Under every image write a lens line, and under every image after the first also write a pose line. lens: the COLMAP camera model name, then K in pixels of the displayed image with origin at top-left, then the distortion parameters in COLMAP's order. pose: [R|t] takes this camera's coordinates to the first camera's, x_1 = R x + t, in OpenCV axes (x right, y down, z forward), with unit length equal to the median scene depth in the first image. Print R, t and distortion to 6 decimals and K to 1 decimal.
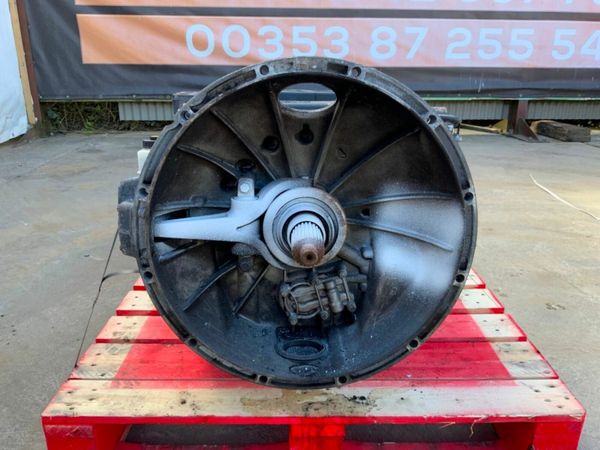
lens RADIAL K [[498.3, 0, 298.8], [0, 498.3, 228.4], [0, 0, 1]] dist [0.063586, -0.130140]
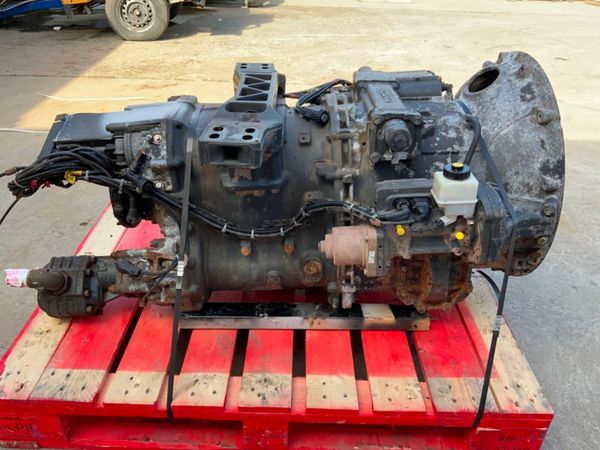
lens RADIAL K [[498.3, 0, 296.8], [0, 498.3, 226.4], [0, 0, 1]] dist [0.063586, -0.130140]
pose [[0.013261, -0.507833, 0.861354, -1.165572], [0.302860, 0.823005, 0.480561, -0.633855], [-0.952943, 0.254497, 0.164716, 1.144685]]
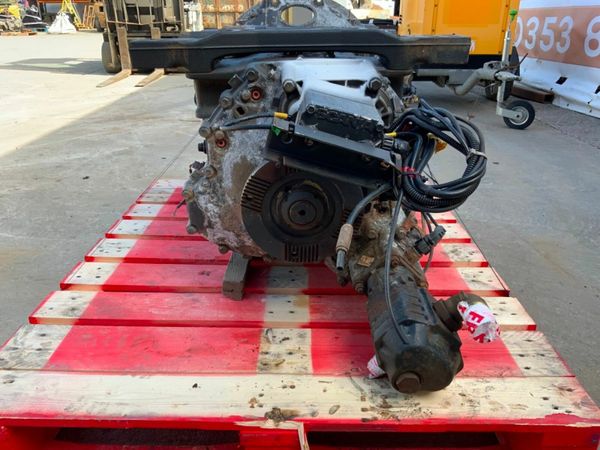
lens RADIAL K [[498.3, 0, 299.7], [0, 498.3, 227.8], [0, 0, 1]] dist [0.063586, -0.130140]
pose [[-0.999942, -0.009466, 0.005132, -0.008555], [-0.003533, 0.738598, 0.674137, -0.766826], [-0.010172, 0.674079, -0.738589, 2.387565]]
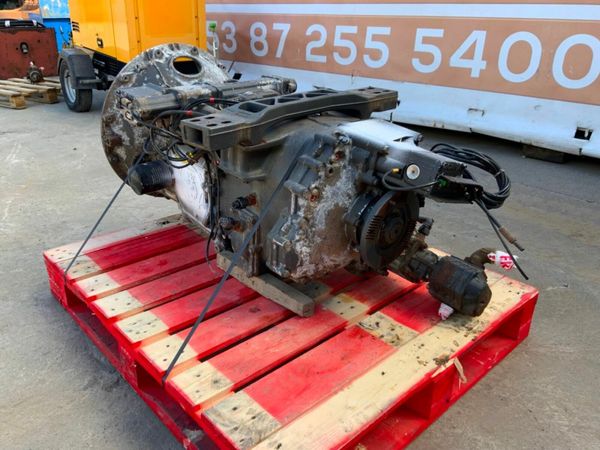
lens RADIAL K [[498.3, 0, 302.7], [0, 498.3, 226.1], [0, 0, 1]] dist [0.063586, -0.130140]
pose [[-0.737159, 0.263118, -0.622387, 0.899331], [-0.239718, 0.759334, 0.604936, -0.910359], [0.631769, 0.595131, -0.496676, 2.208091]]
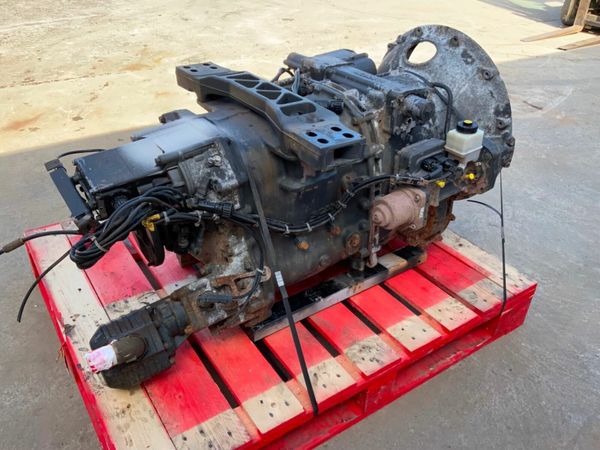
lens RADIAL K [[498.3, 0, 295.7], [0, 498.3, 228.4], [0, 0, 1]] dist [0.063586, -0.130140]
pose [[-0.554123, -0.467833, 0.688535, -1.005419], [0.236492, 0.704578, 0.669060, -0.908364], [-0.798135, 0.533574, -0.279784, 1.790158]]
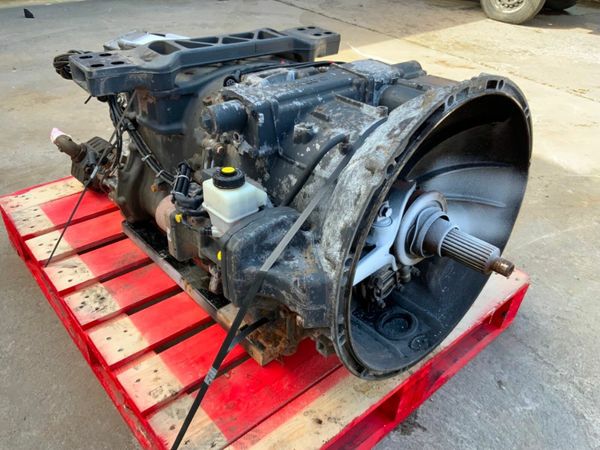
lens RADIAL K [[498.3, 0, 297.9], [0, 498.3, 226.3], [0, 0, 1]] dist [0.063586, -0.130140]
pose [[0.755416, -0.334648, 0.563345, -0.659047], [0.154961, 0.926599, 0.342639, -0.344747], [-0.636659, -0.171538, 0.751825, 0.324789]]
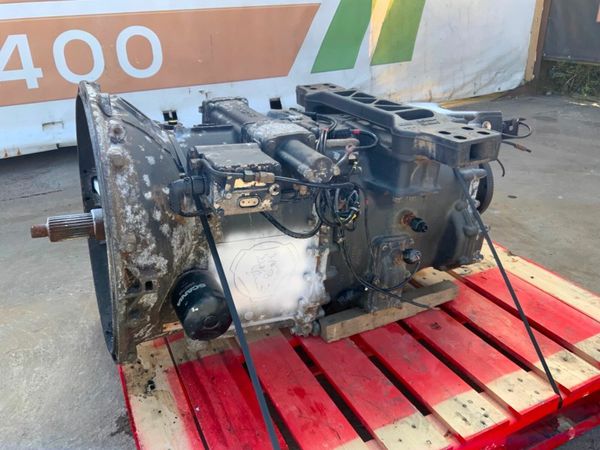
lens RADIAL K [[498.3, 0, 298.1], [0, 498.3, 223.9], [0, 0, 1]] dist [0.063586, -0.130140]
pose [[0.425012, 0.361705, -0.829779, 1.015101], [-0.277764, 0.924582, 0.260760, -0.361923], [0.861517, 0.119657, 0.493427, 0.657386]]
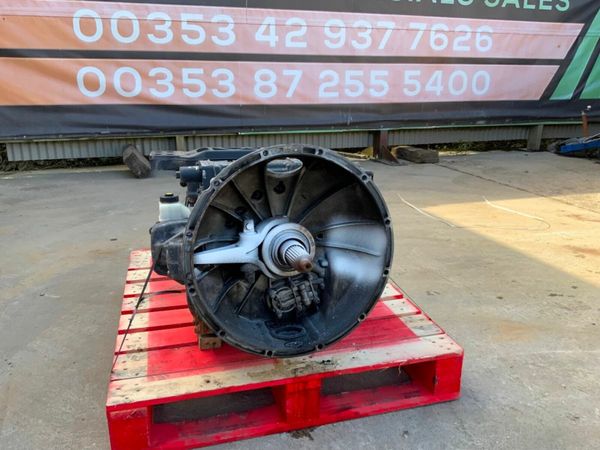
lens RADIAL K [[498.3, 0, 300.3], [0, 498.3, 227.8], [0, 0, 1]] dist [0.063586, -0.130140]
pose [[0.965483, -0.074982, 0.249440, -0.282343], [0.086129, 0.995701, -0.034064, -0.010756], [-0.245814, 0.054372, 0.967791, -0.417845]]
